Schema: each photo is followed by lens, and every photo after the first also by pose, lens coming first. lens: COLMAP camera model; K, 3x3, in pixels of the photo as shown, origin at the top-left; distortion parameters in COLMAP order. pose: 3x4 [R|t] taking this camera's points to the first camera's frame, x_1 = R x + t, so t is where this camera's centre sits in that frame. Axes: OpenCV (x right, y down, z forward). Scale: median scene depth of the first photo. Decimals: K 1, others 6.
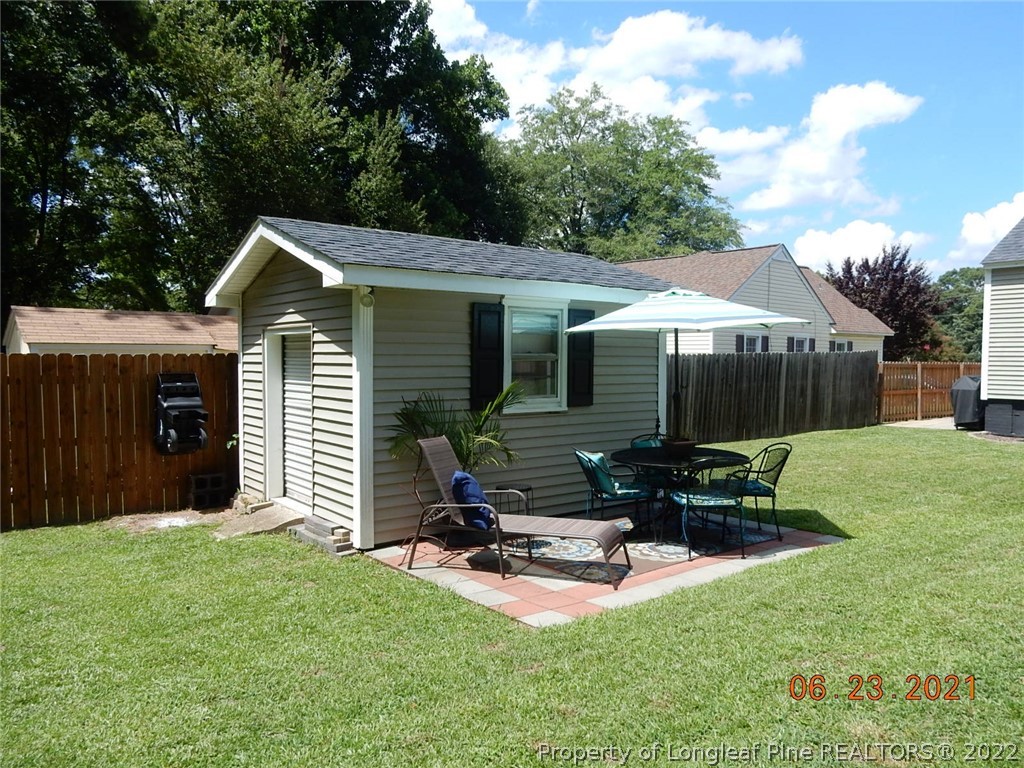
lens RADIAL K [[749.0, 0, 512.0], [0, 749.0, 384.0], [0, 0, 1]] dist [0.001872, 0.002235]
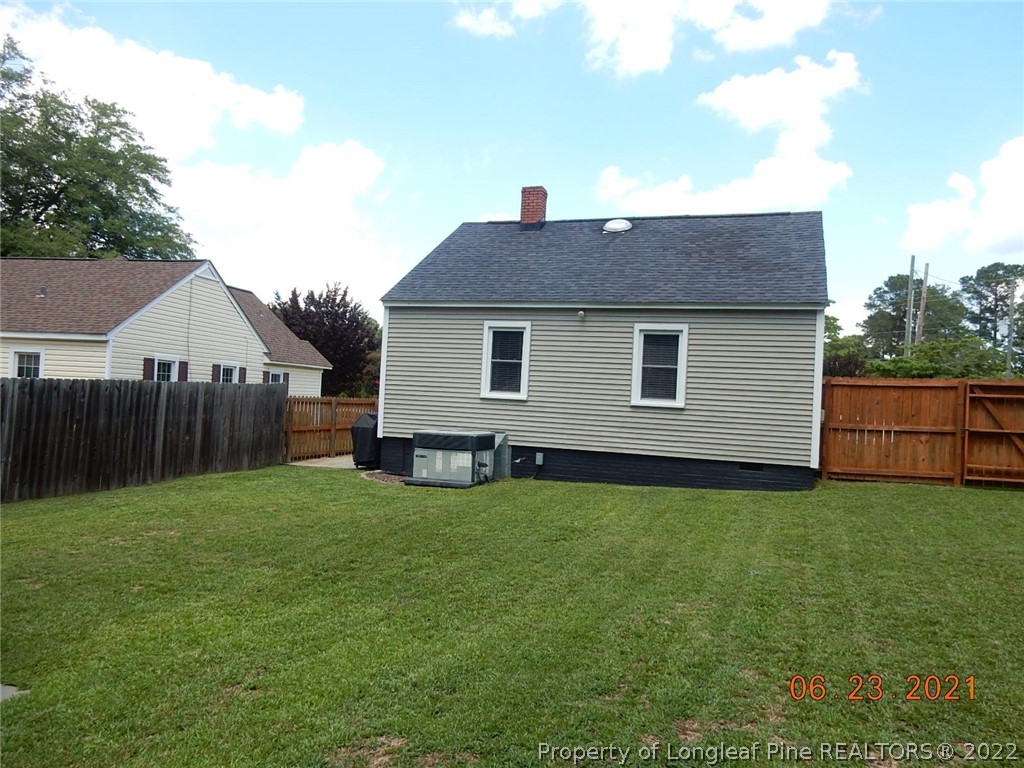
lens RADIAL K [[749.0, 0, 512.0], [0, 749.0, 384.0], [0, 0, 1]] dist [0.001872, 0.002235]
pose [[0.788249, 0.043328, 0.613829, 0.100186], [-0.020583, 0.998816, -0.044071, -0.006550], [-0.615012, 0.022105, 0.788208, 0.071127]]
